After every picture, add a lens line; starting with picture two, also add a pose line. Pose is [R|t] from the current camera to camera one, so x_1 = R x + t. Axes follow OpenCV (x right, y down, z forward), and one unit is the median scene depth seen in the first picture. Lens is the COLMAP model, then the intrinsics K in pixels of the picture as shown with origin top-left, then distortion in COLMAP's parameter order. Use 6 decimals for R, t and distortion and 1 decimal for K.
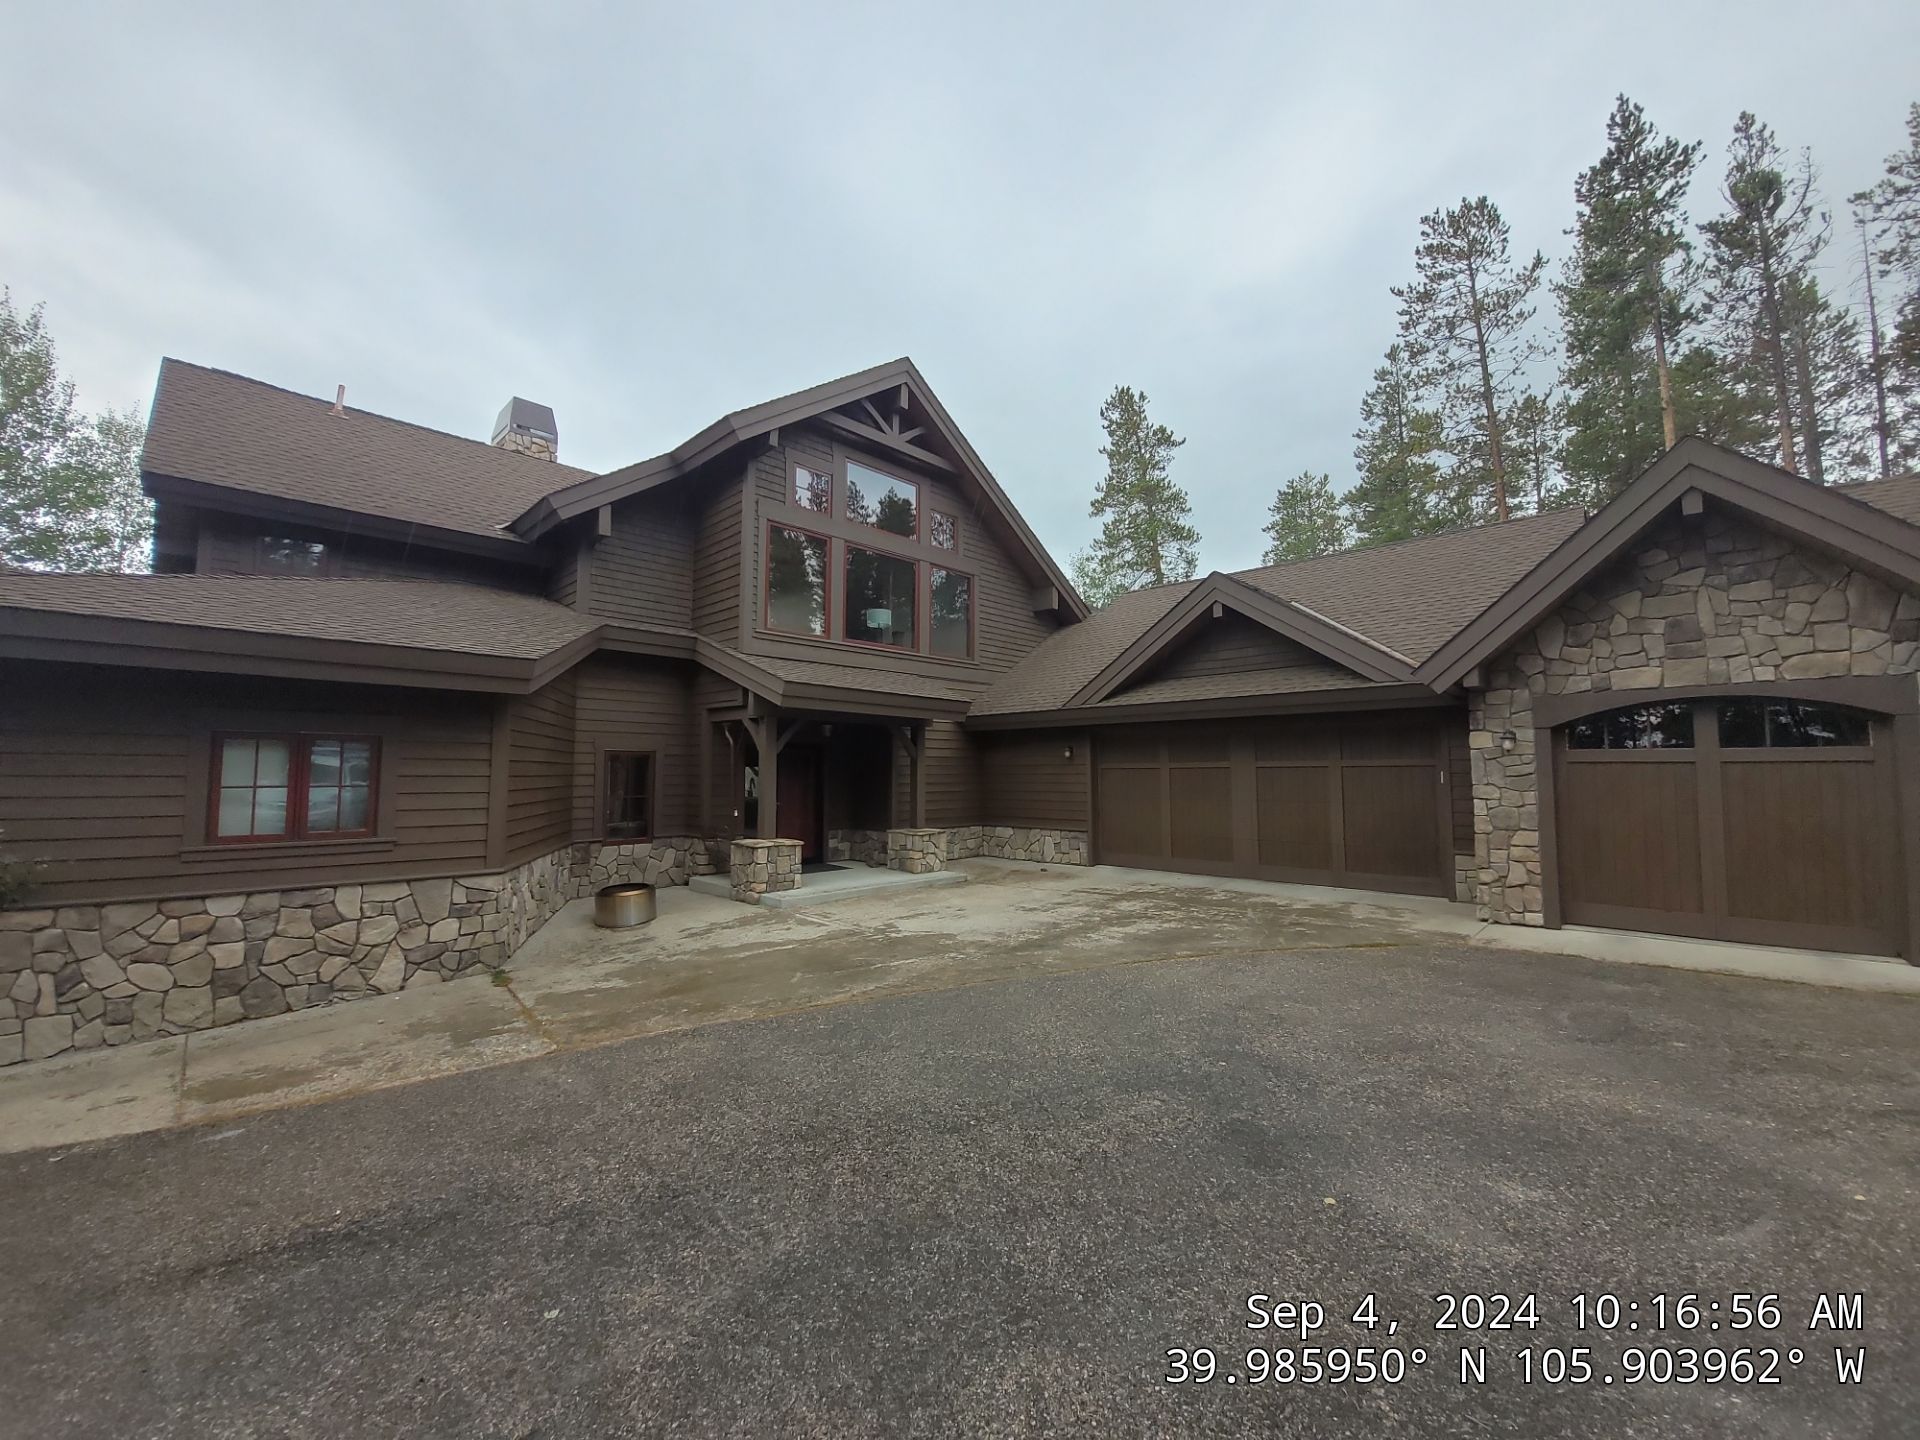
lens RADIAL K [[754.9, 0, 958.4], [0, 754.9, 717.5], [0, 0, 1]] dist [0.002063, -0.010698]
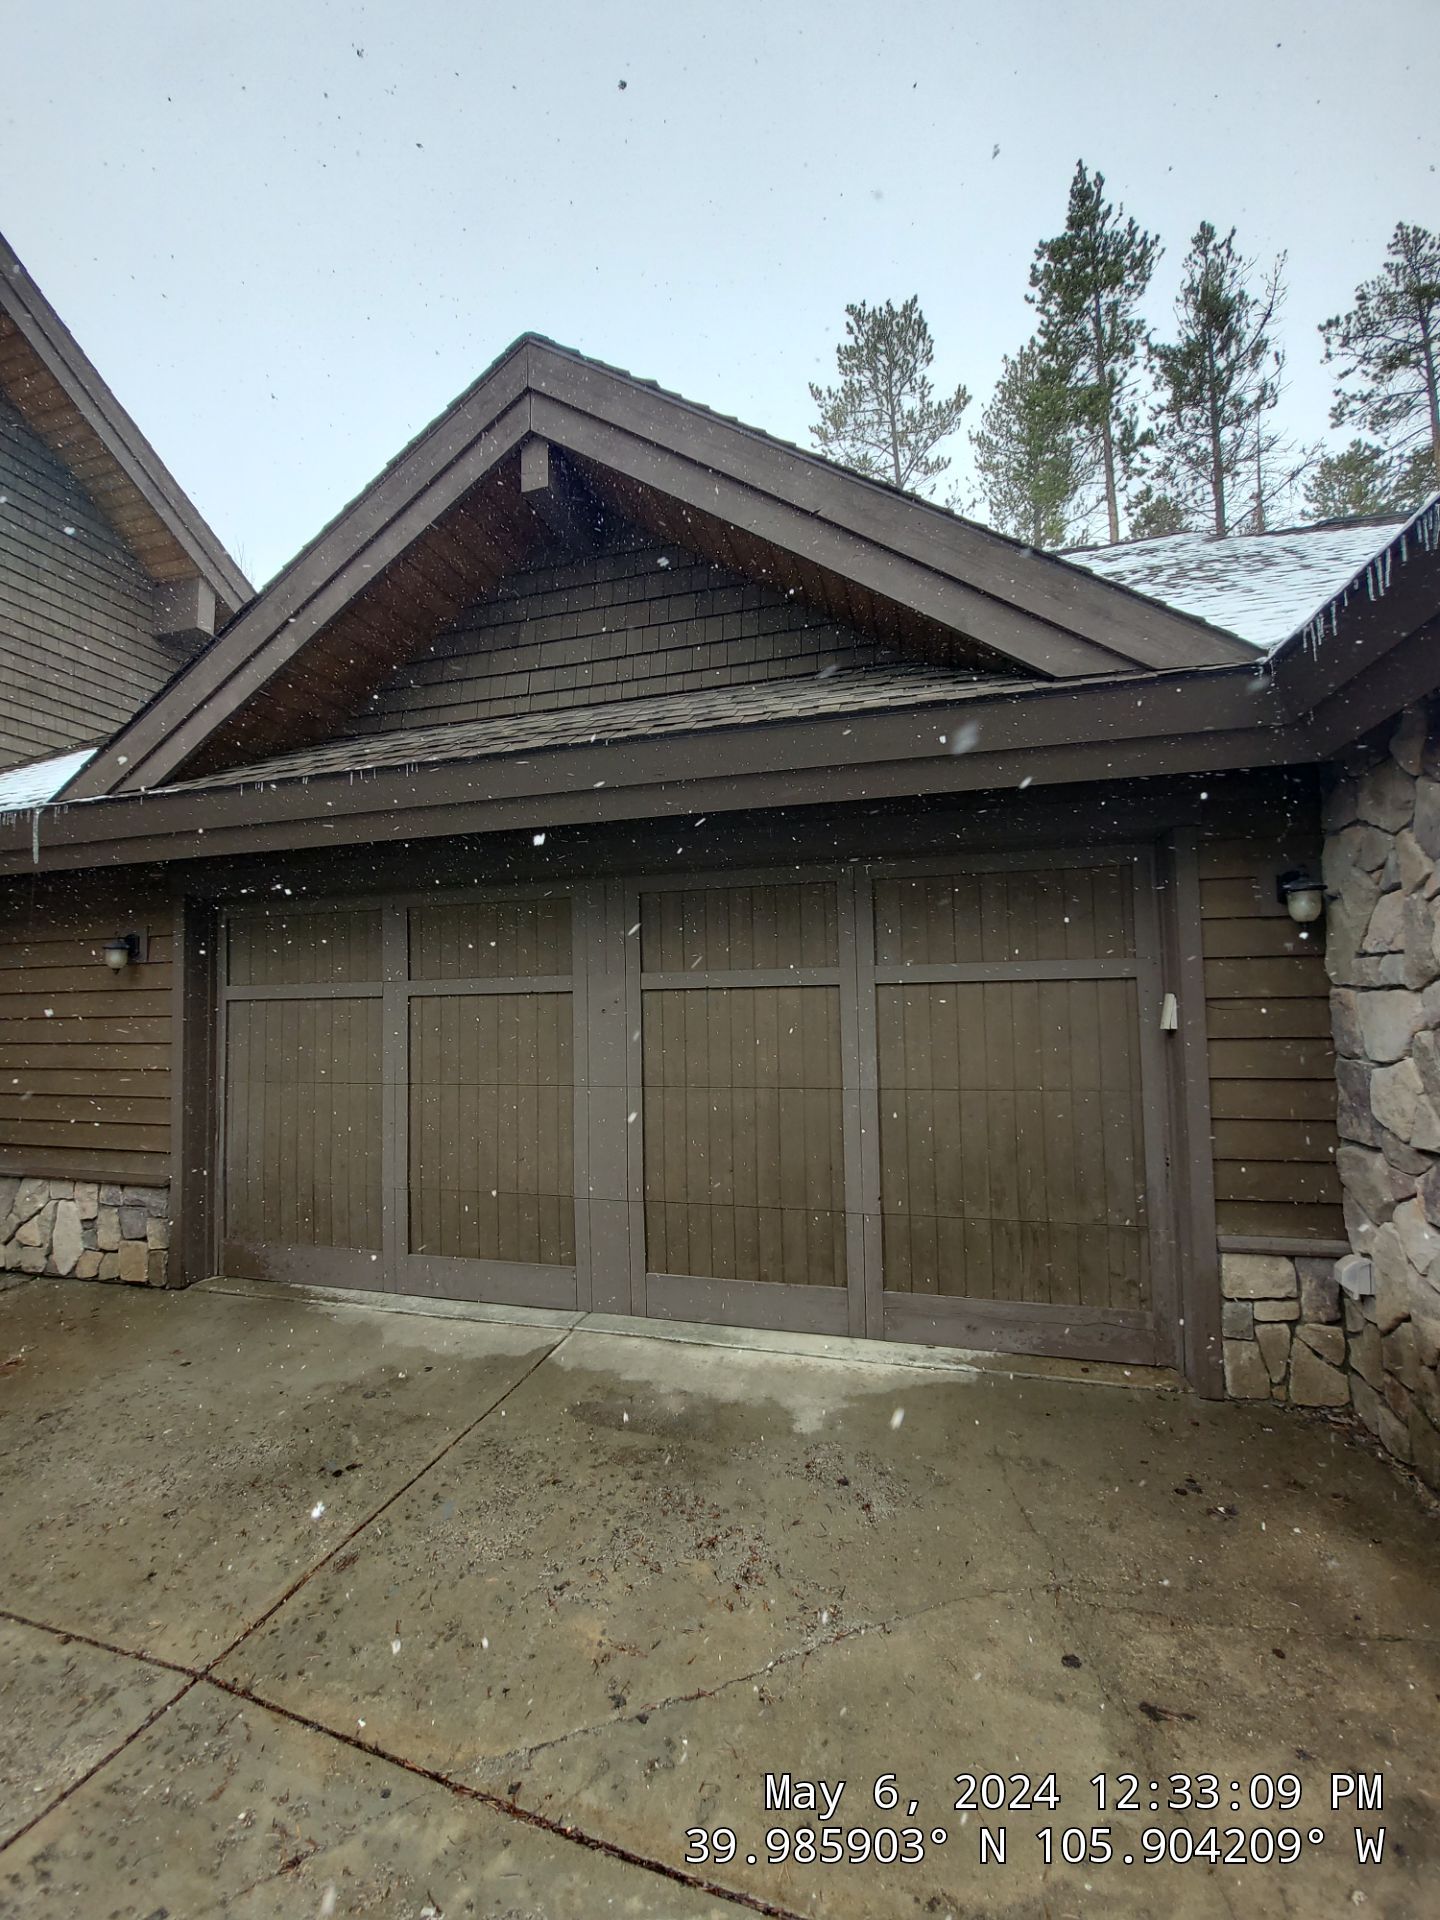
lens RADIAL K [[772.6, 0, 721.1], [0, 772.6, 967.7], [0, 0, 1]] dist [0.001101, -0.012275]
pose [[0.881672, 0.012934, 0.471686, 0.253598], [-0.019603, 0.999765, 0.009228, 0.050560], [-0.471456, -0.017382, 0.881719, 0.656241]]
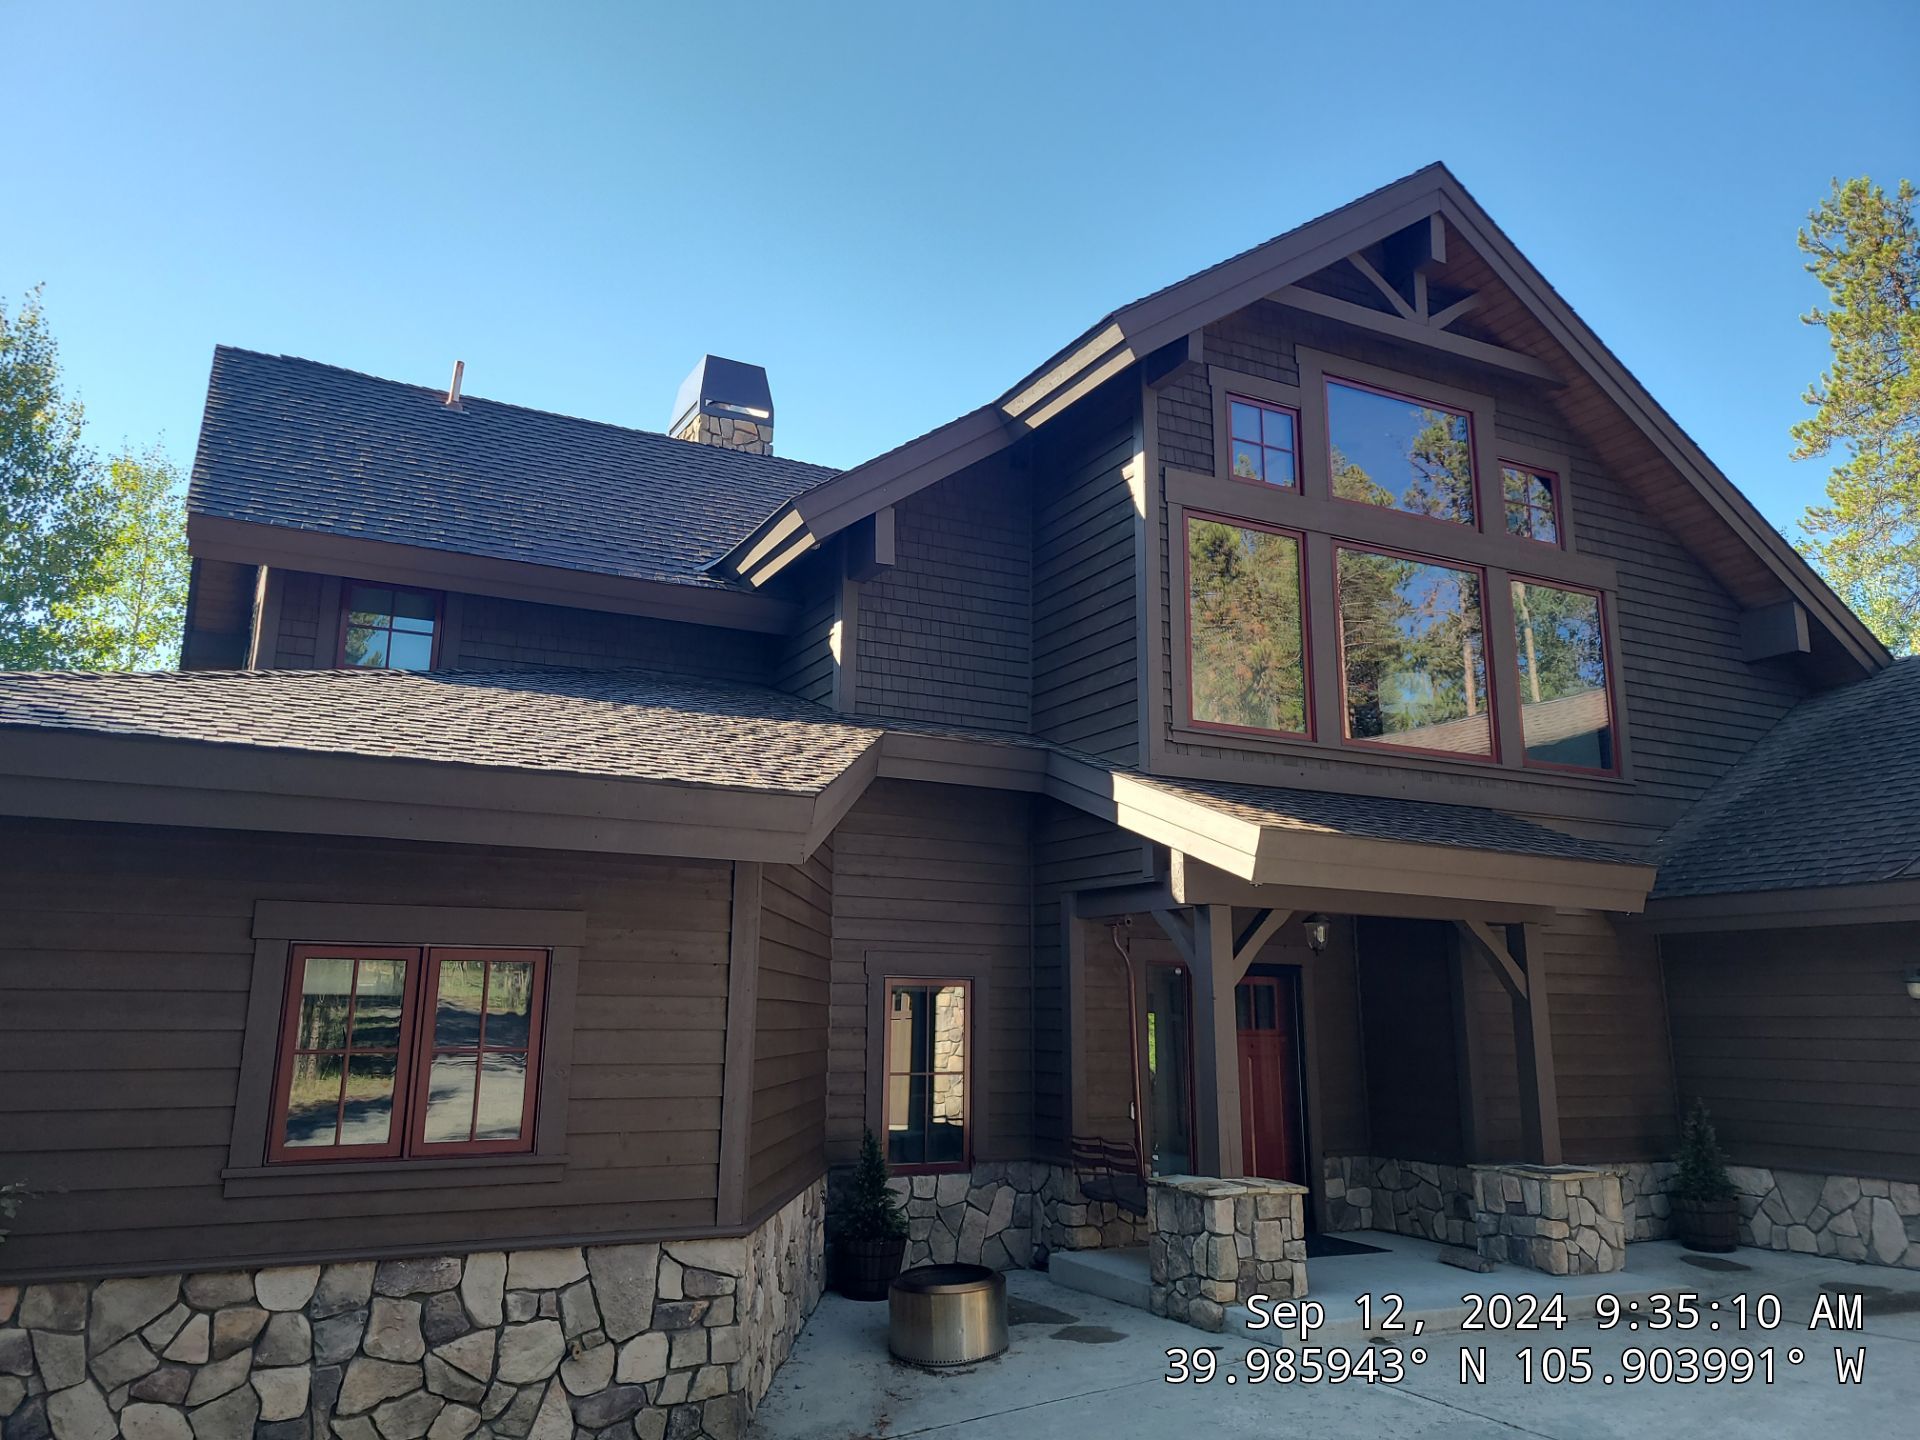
lens RADIAL K [[1448.8, 0, 963.8], [0, 1448.8, 674.9], [0, 0, 1]] dist [0.083277, -0.071813]
pose [[0.950947, -0.065291, -0.302387, -0.107405], [0.015318, 0.986213, -0.164770, 0.004580], [0.308976, 0.152055, 0.938836, 0.065545]]
